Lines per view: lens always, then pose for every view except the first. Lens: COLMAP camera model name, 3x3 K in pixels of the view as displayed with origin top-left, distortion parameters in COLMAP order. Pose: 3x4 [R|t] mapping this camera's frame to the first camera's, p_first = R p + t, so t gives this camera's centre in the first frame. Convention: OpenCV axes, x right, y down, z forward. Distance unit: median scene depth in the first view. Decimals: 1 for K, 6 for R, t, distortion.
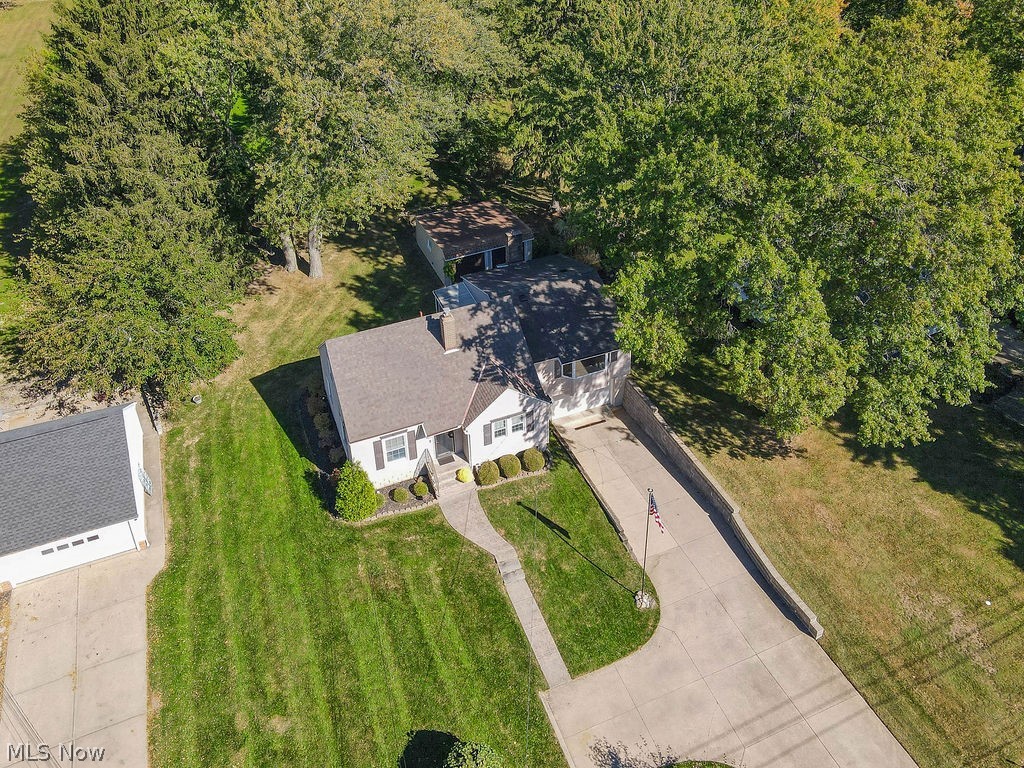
lens RADIAL K [[757.2, 0, 507.2], [0, 757.2, 372.5], [0, 0, 1]] dist [0.002391, 0.014034]
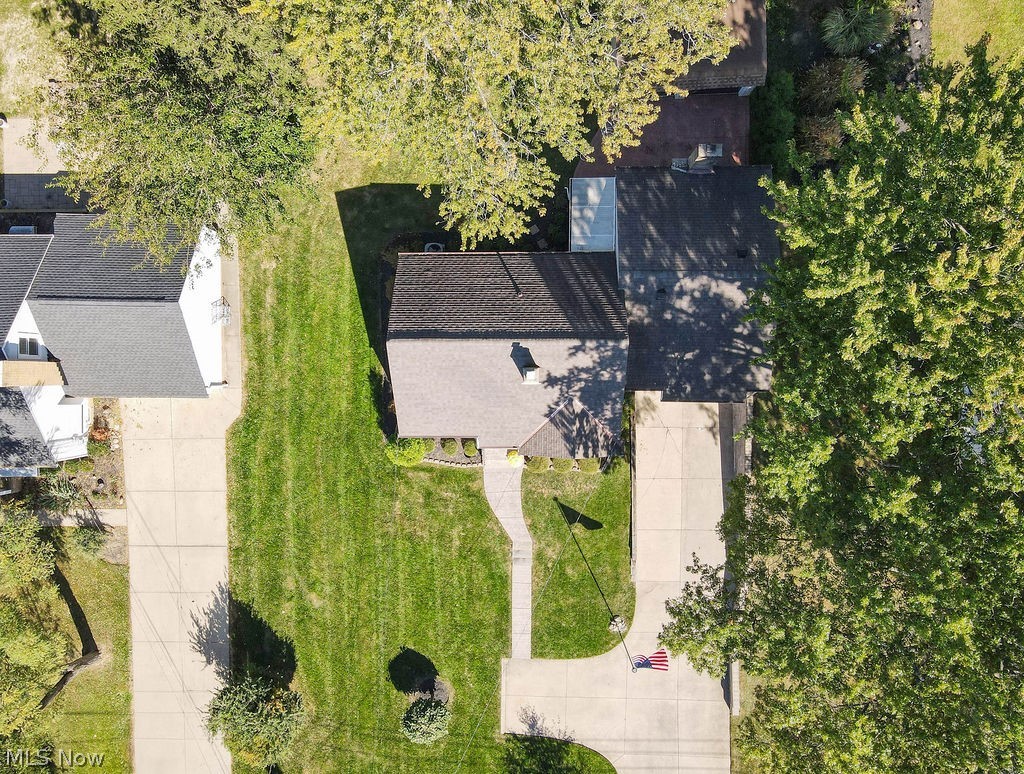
lens RADIAL K [[671.3, 0, 512.0], [0, 671.3, 387.0], [0, 0, 1]] dist [0.000824, 0.001825]
pose [[0.927970, 0.372422, -0.013162, -0.084136], [-0.206998, 0.544505, 0.812814, -0.640249], [0.309876, -0.751542, 0.582375, 0.573739]]
